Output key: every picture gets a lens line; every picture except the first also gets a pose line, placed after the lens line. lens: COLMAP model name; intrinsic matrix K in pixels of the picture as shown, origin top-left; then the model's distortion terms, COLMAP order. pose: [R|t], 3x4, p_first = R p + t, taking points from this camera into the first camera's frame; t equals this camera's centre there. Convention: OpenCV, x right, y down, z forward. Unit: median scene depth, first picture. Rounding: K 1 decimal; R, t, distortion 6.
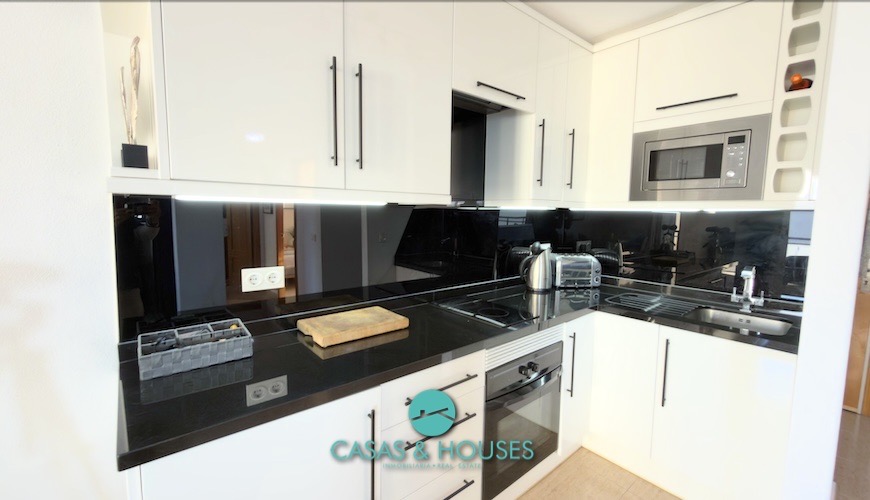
lens RADIAL K [[366.9, 0, 435.8], [0, 366.9, 246.8], [0, 0, 1]] dist [0.001320, 0.000102]
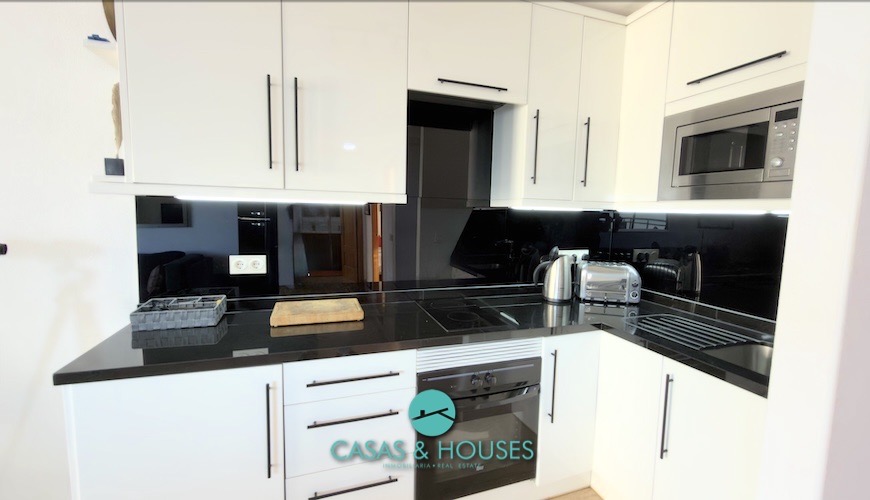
lens RADIAL K [[366.9, 0, 435.8], [0, 366.9, 246.8], [0, 0, 1]] dist [0.001320, 0.000102]
pose [[0.932506, 0.043606, -0.358512, 0.400035], [-0.045397, 0.998963, 0.003426, -0.002611], [0.358290, 0.013081, 0.933519, 0.072063]]
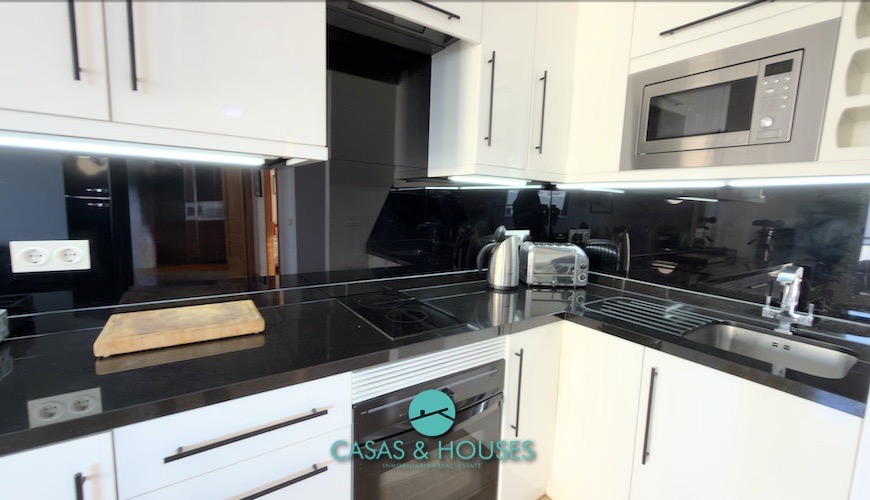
lens RADIAL K [[366.9, 0, 435.8], [0, 366.9, 246.8], [0, 0, 1]] dist [0.001320, 0.000102]
pose [[0.994777, 0.032615, -0.096719, 0.264406], [-0.030513, 0.999267, 0.023136, 0.021910], [0.097403, -0.020064, 0.995043, 0.264961]]
